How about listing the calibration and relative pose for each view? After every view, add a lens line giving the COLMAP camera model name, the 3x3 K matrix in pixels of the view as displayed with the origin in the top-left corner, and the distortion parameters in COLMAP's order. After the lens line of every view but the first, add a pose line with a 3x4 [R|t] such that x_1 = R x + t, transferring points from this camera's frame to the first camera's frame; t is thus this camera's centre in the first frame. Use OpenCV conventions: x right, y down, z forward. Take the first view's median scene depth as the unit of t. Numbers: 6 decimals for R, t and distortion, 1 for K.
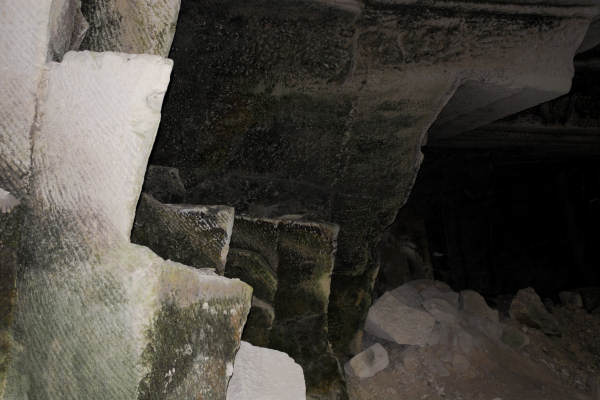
lens RADIAL K [[850.1, 0, 309.7], [0, 850.1, 216.5], [0, 0, 1]] dist [0.114083, 0.000000]
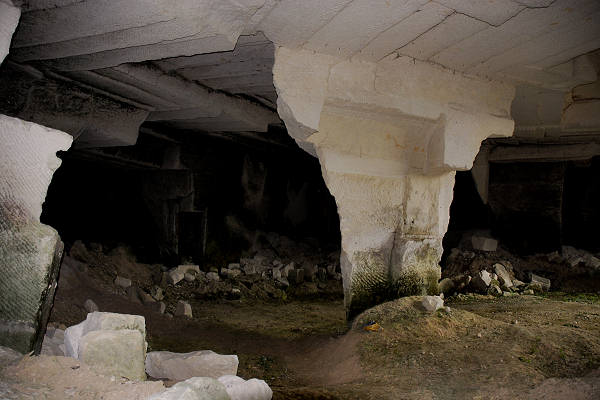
lens RADIAL K [[850.1, 0, 299.0], [0, 850.1, 202.9], [0, 0, 1]] dist [0.114083, 0.000000]
pose [[0.582142, 0.069901, 0.810077, -1.037243], [-0.132493, 0.991137, 0.009688, -0.080150], [-0.802220, -0.112970, 0.586244, -0.456183]]
